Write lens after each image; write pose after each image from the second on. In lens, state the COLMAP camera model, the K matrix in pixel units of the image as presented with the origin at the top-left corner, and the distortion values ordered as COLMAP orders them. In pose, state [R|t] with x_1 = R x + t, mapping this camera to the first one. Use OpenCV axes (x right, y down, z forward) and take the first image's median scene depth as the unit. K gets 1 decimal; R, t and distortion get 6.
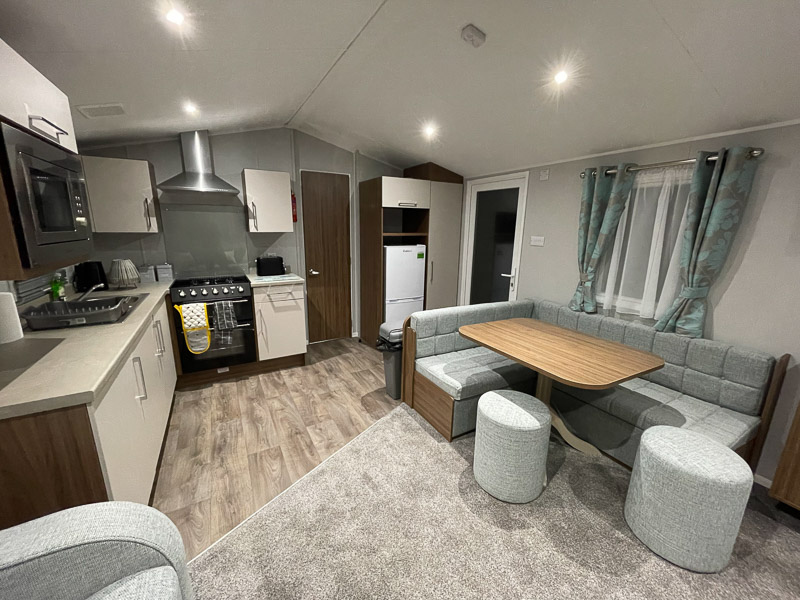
lens RADIAL K [[324.6, 0, 400.0], [0, 324.6, 300.0], [0, 0, 1]] dist [-0.003280, -0.000545]
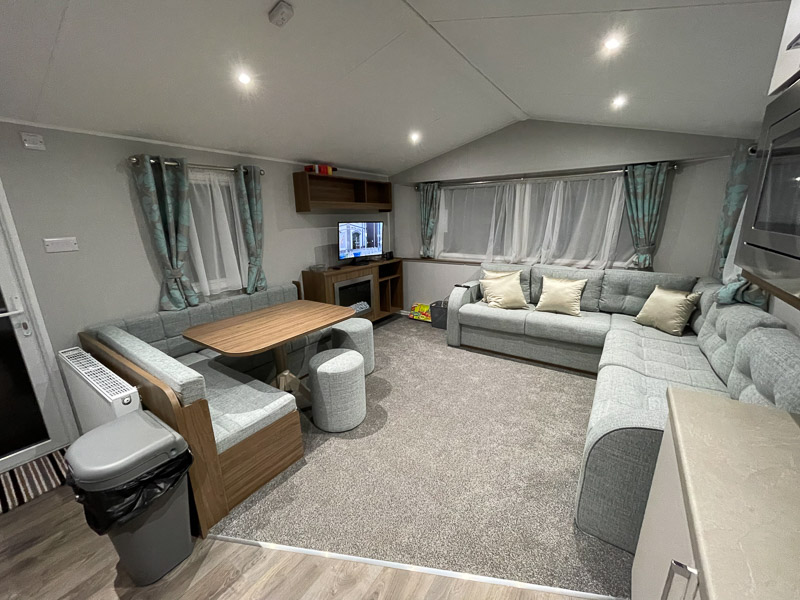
lens RADIAL K [[321.6, 0, 400.0], [0, 321.6, 300.0], [0, 0, 1]] dist [-0.000650, -0.000118]
pose [[-0.444074, -0.231319, 0.865615, -0.635103], [0.215086, 0.910328, 0.353611, -0.219358], [-0.869791, 0.343211, -0.354499, 0.909751]]
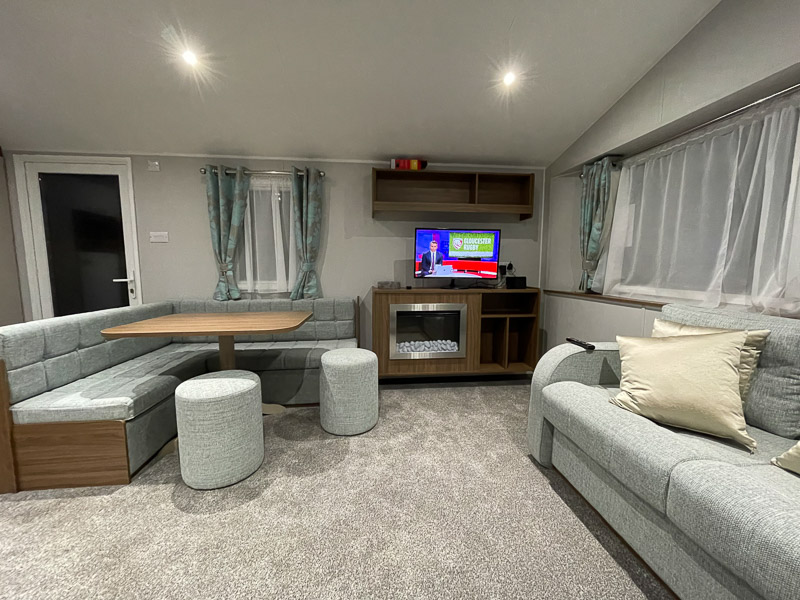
lens RADIAL K [[324.6, 0, 400.0], [0, 324.6, 300.0], [0, 0, 1]] dist [-0.003280, -0.000545]
pose [[0.386968, -0.113705, 0.915056, -0.218462], [0.213852, 0.976378, 0.030889, 0.141568], [-0.896952, 0.183734, 0.402143, 0.091107]]
